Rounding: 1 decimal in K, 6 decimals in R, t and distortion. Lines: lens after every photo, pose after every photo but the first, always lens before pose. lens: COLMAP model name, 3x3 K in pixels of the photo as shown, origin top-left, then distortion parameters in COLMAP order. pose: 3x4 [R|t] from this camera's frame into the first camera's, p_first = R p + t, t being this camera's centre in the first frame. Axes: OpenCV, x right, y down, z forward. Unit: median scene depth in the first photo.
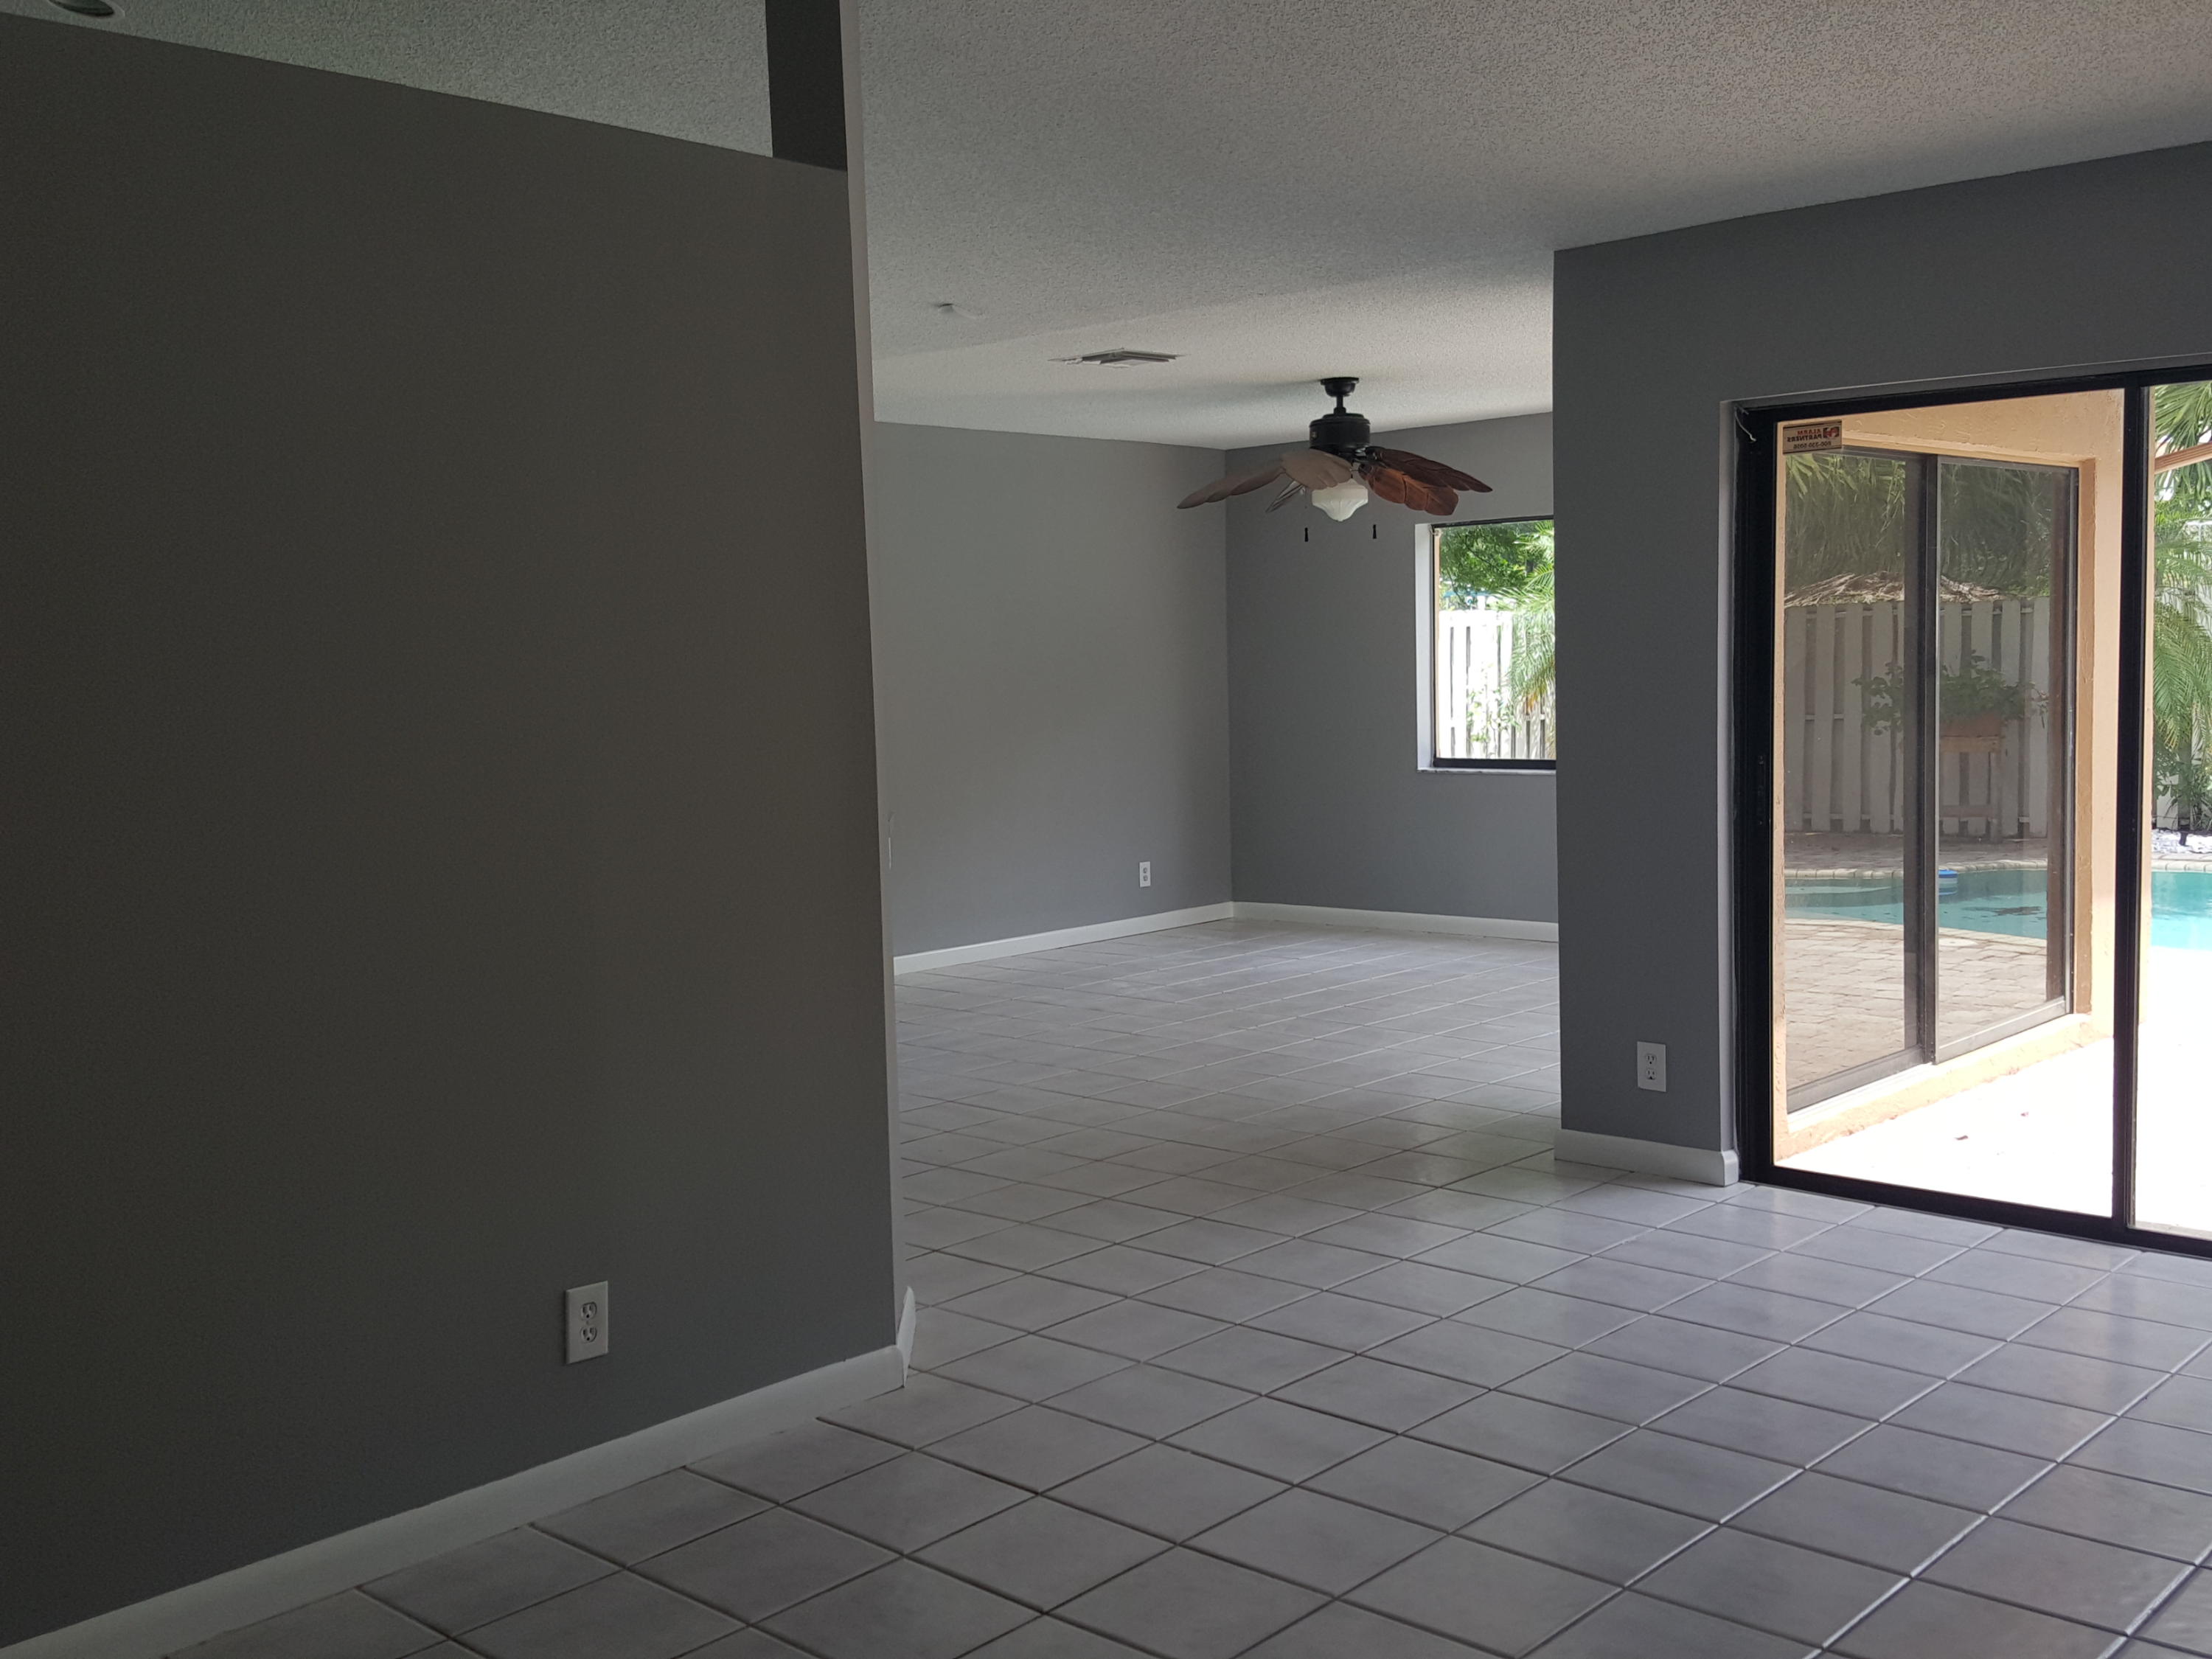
lens RADIAL K [[2170.7, 0, 1106.0], [0, 2170.7, 829.5], [0, 0, 1]] dist [-0.010877, -0.006258]
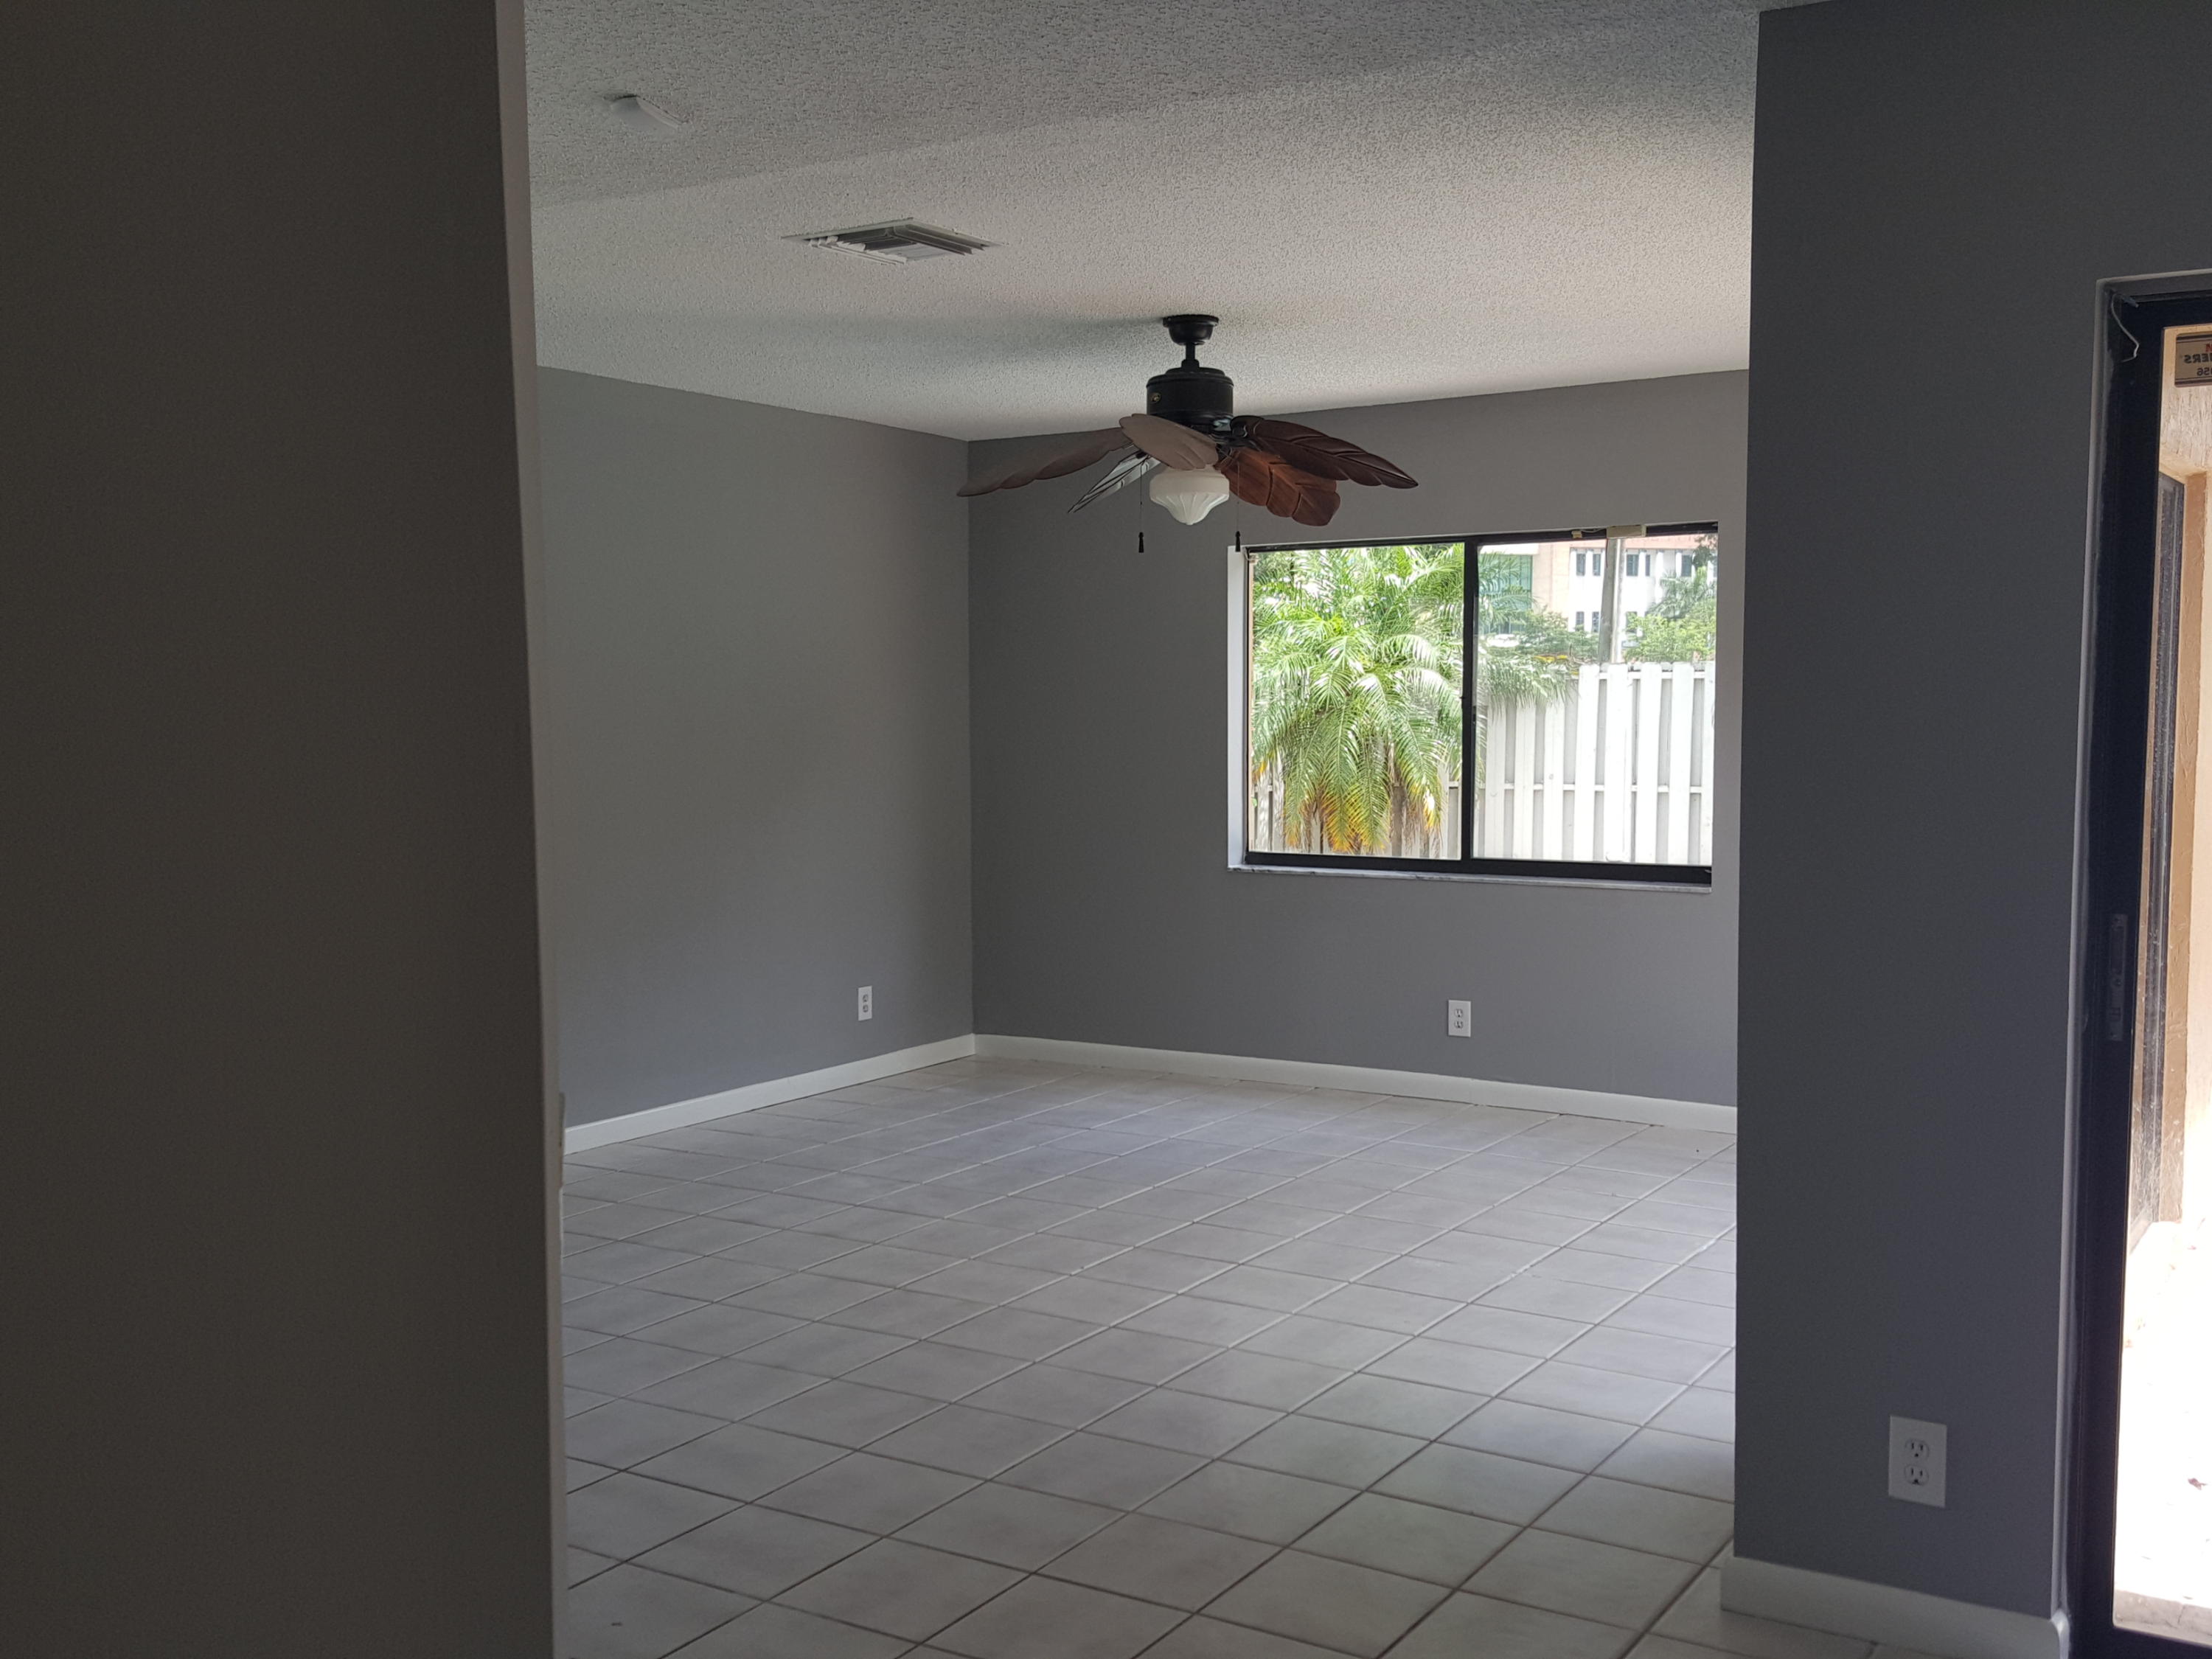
lens RADIAL K [[2151.9, 0, 1139.7], [0, 2151.9, 888.4], [0, 0, 1]] dist [0.117106, -0.265310]
pose [[0.981748, 0.007243, 0.190049, -0.038473], [-0.007839, 0.999966, 0.002387, -0.026987], [-0.190025, -0.003833, 0.981772, 0.322464]]
